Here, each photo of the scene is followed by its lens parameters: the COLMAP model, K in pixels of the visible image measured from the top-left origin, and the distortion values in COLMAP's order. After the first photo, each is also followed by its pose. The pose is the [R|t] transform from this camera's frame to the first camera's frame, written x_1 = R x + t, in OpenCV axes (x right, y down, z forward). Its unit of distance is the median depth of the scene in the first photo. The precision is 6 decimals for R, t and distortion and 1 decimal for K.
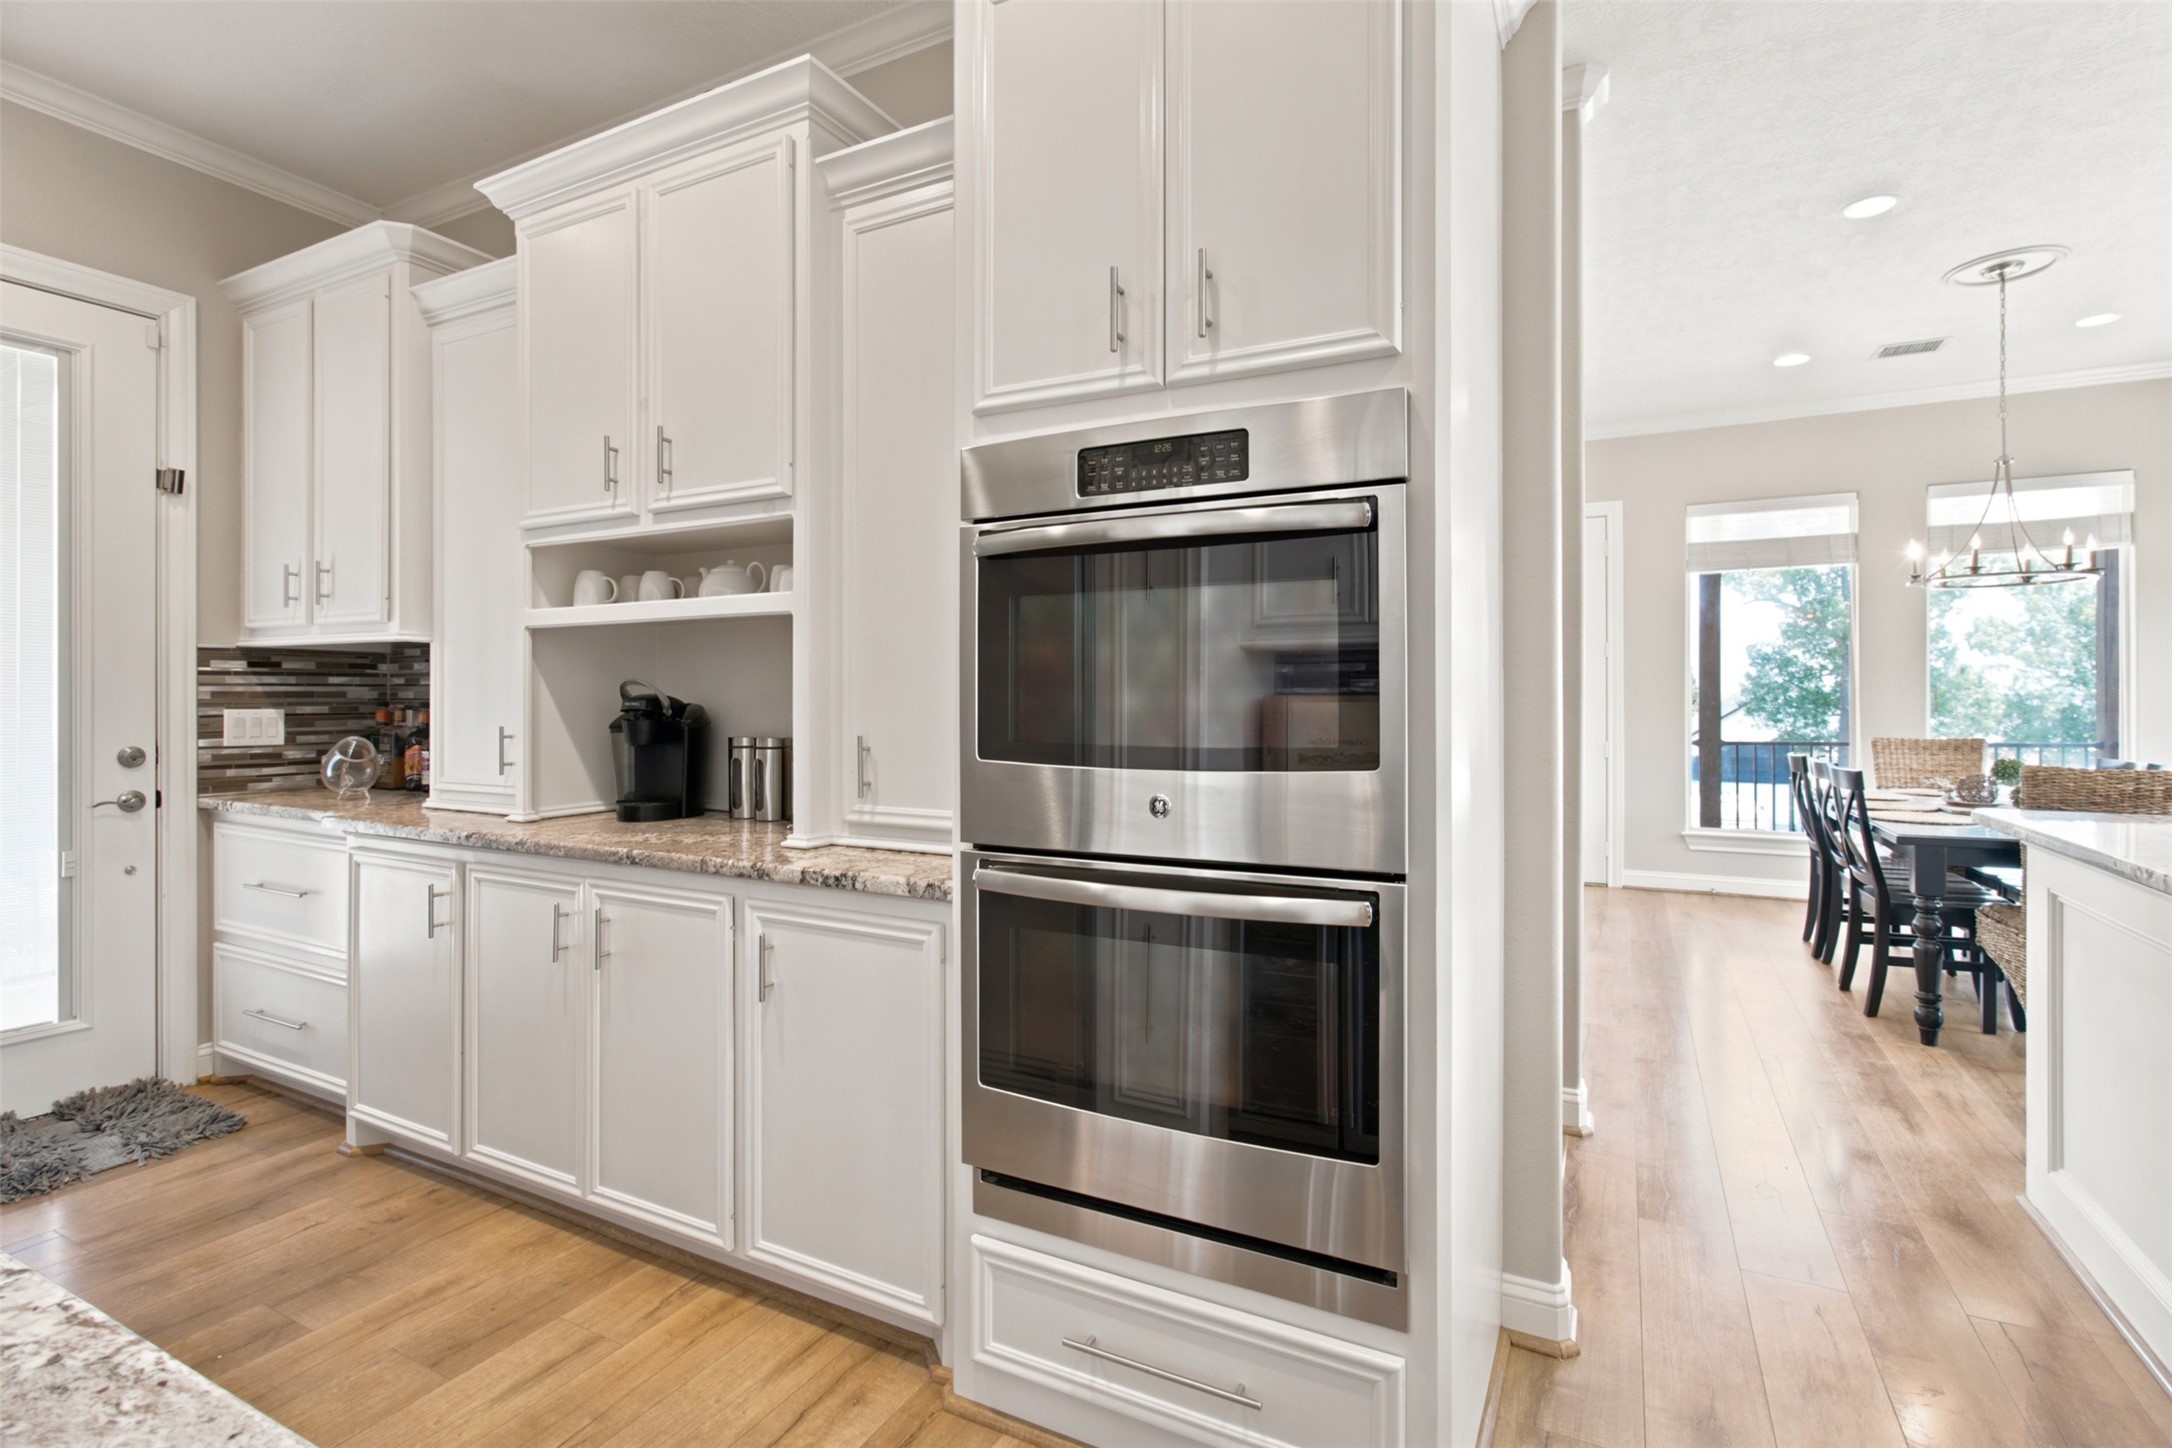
lens RADIAL K [[1010.2, 0, 1099.5], [0, 1010.2, 700.1], [0, 0, 1]] dist [0.000220, 0.000878]
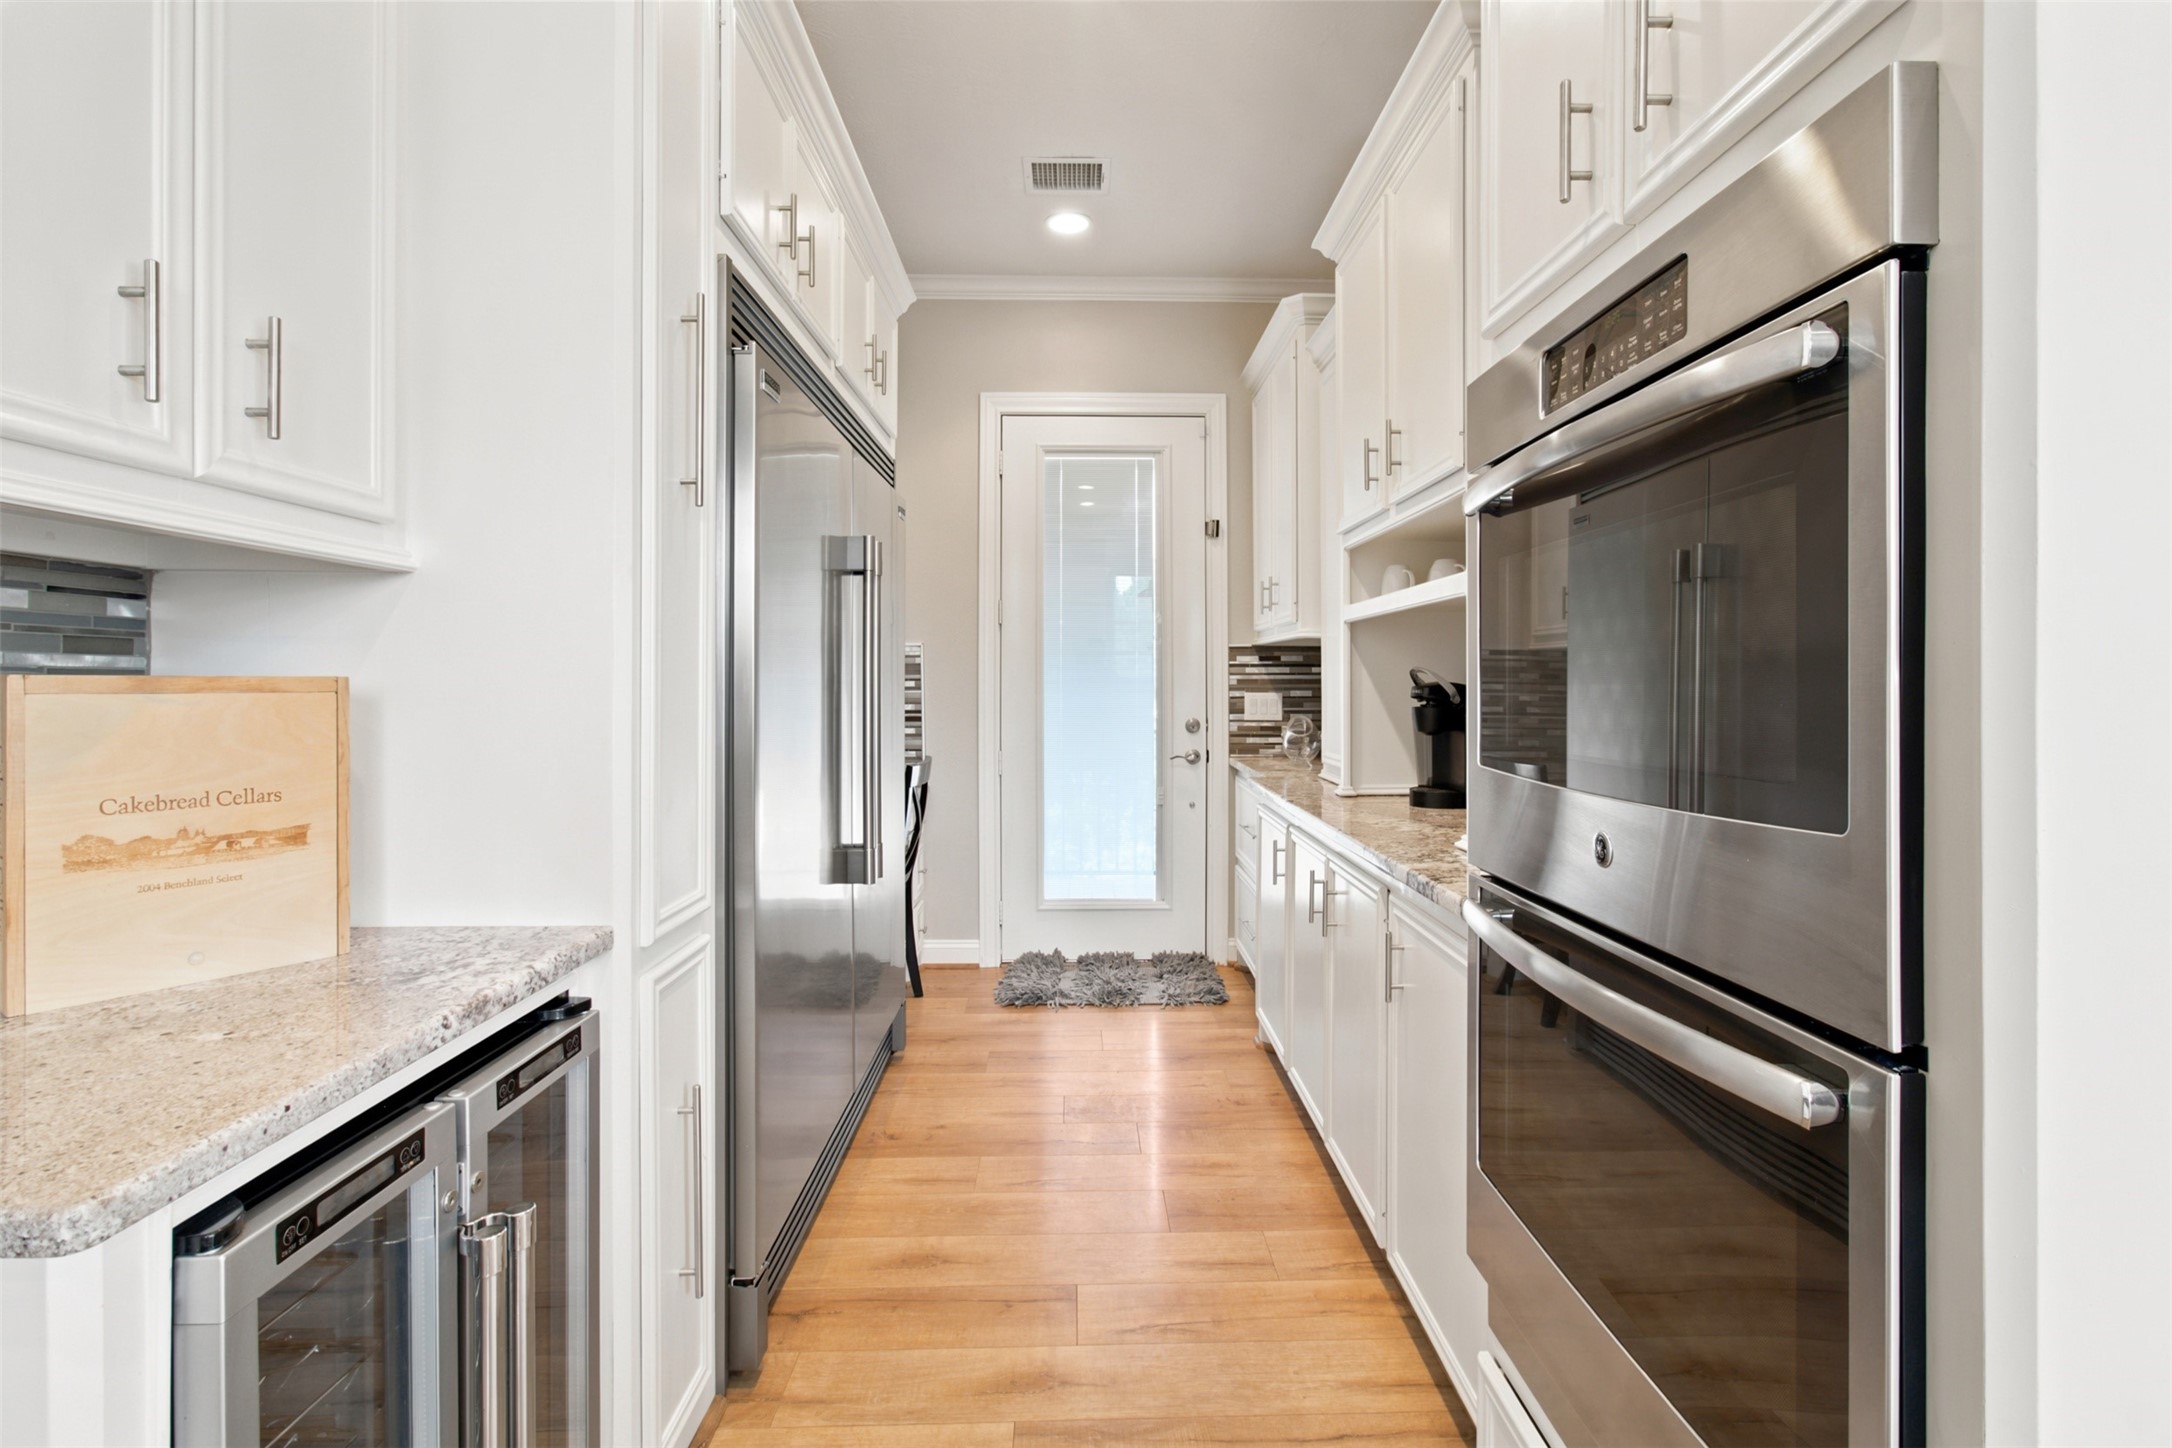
lens RADIAL K [[1022.5, 0, 1104.5], [0, 1022.5, 681.3], [0, 0, 1]] dist [-0.057798, 0.062743]
pose [[0.484455, -0.001209, -0.874815, 0.242206], [-0.000494, 0.999999, -0.001655, -0.003842], [0.874816, 0.001234, 0.484454, 0.189147]]
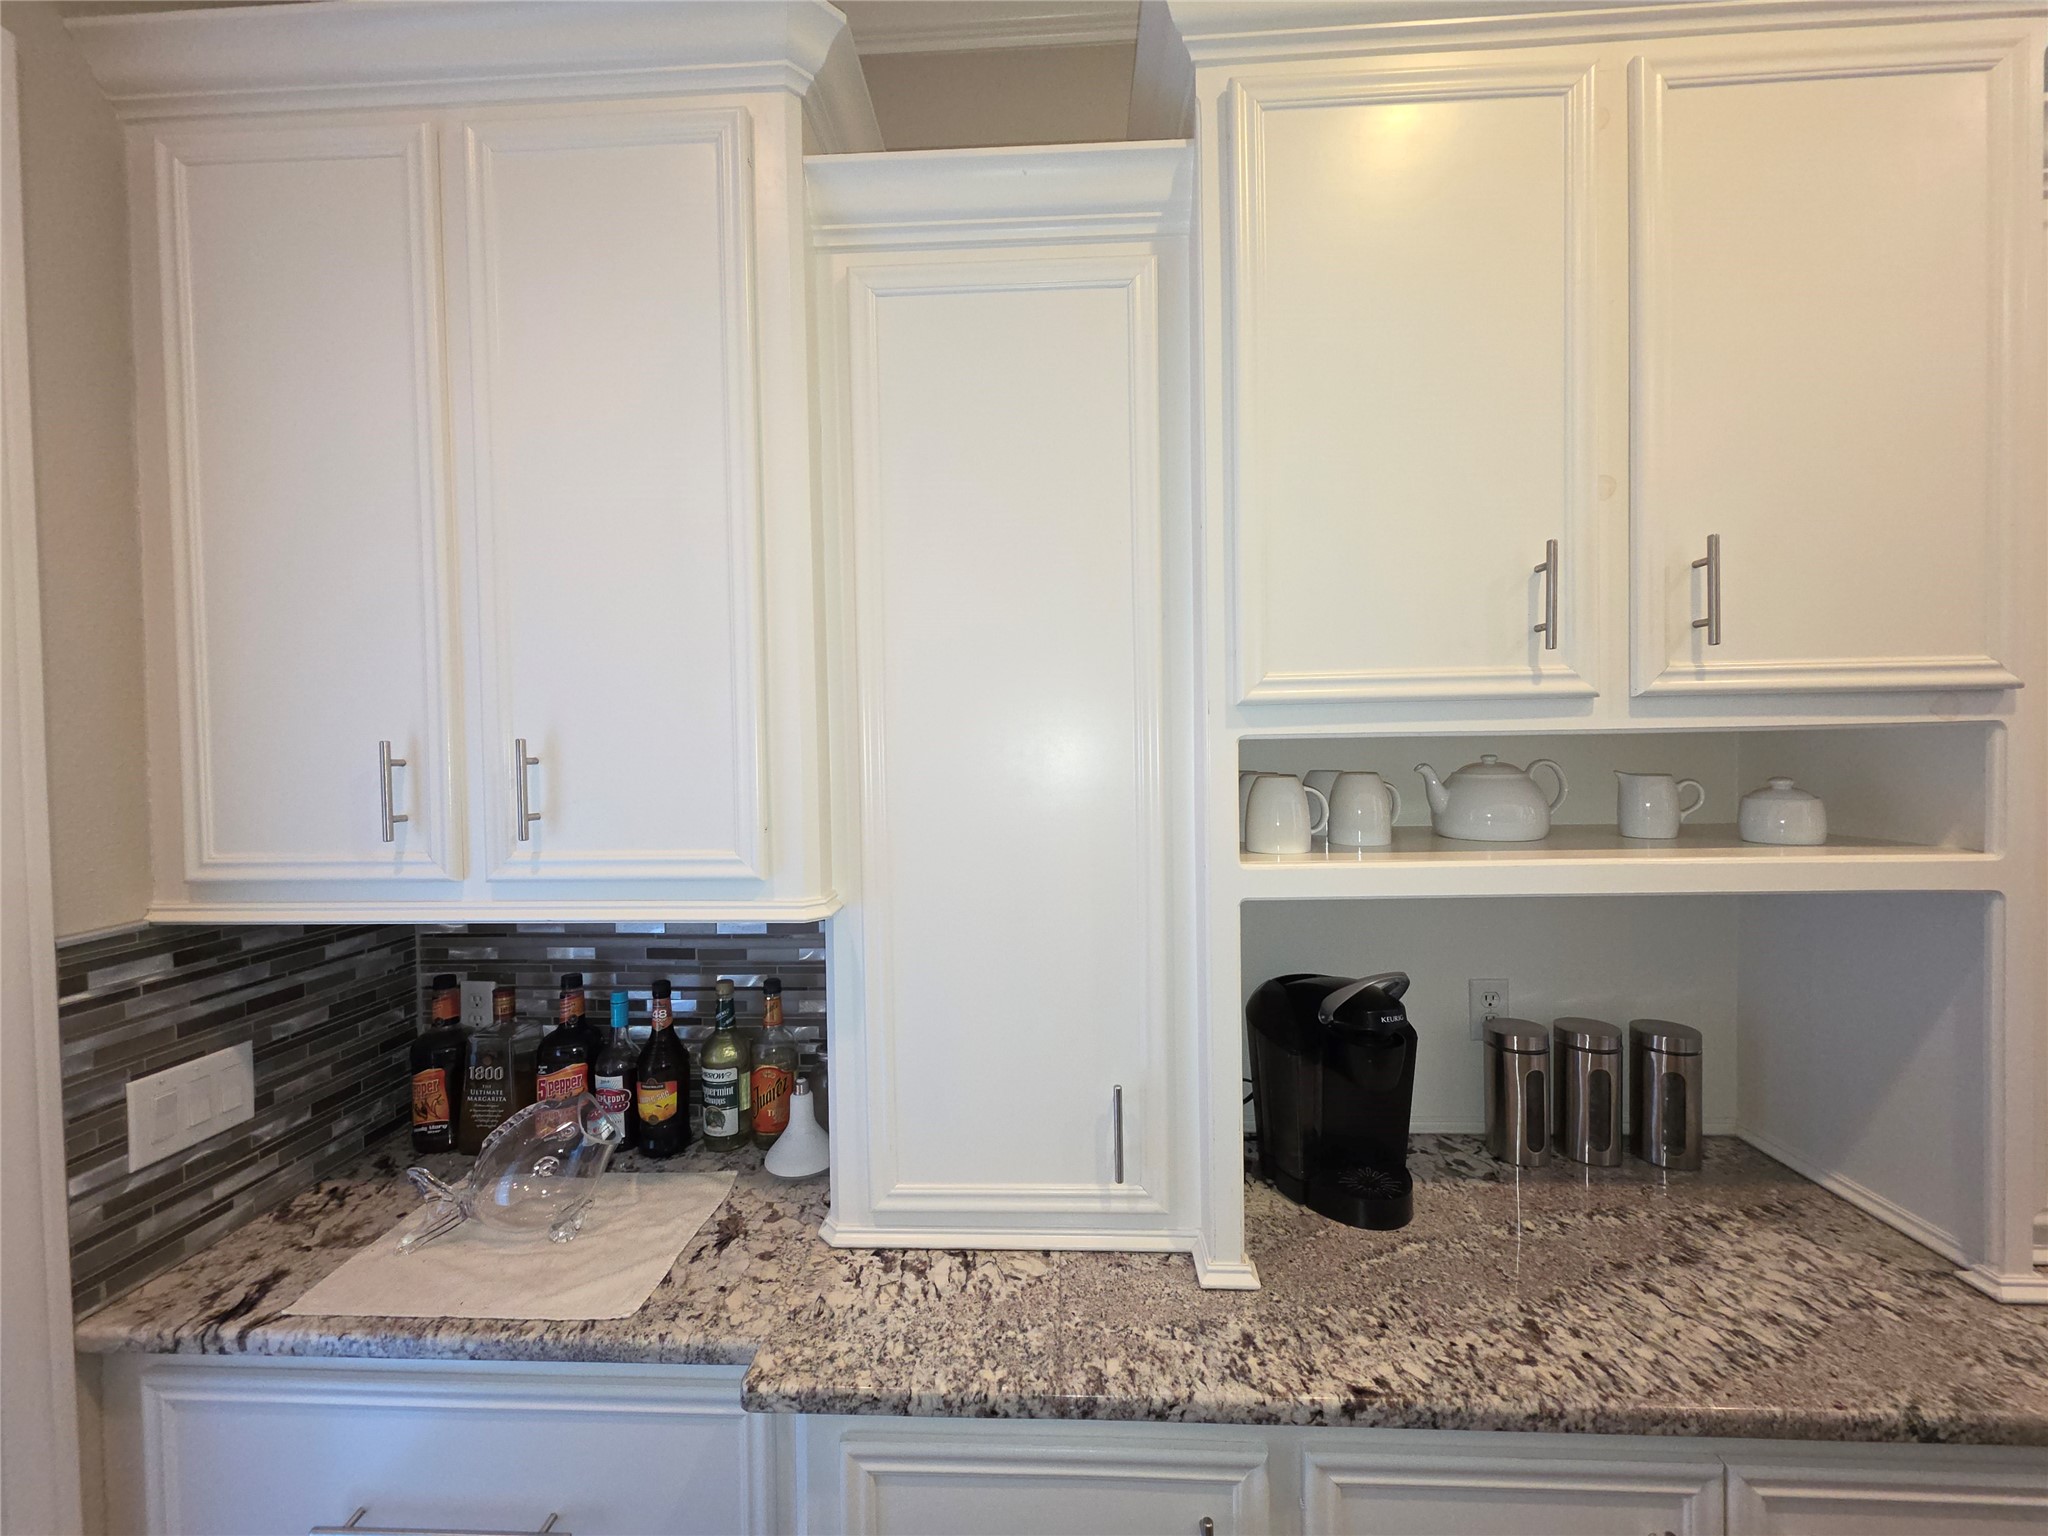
lens RADIAL K [[816.1, 0, 1017.4], [0, 816.1, 761.0], [0, 0, 1]] dist [-0.000220, 0.000012]
pose [[0.908067, -0.028059, 0.417884, -0.705944], [0.021192, 0.999553, 0.021064, -0.127749], [-0.418288, -0.010271, 0.908256, 0.575103]]
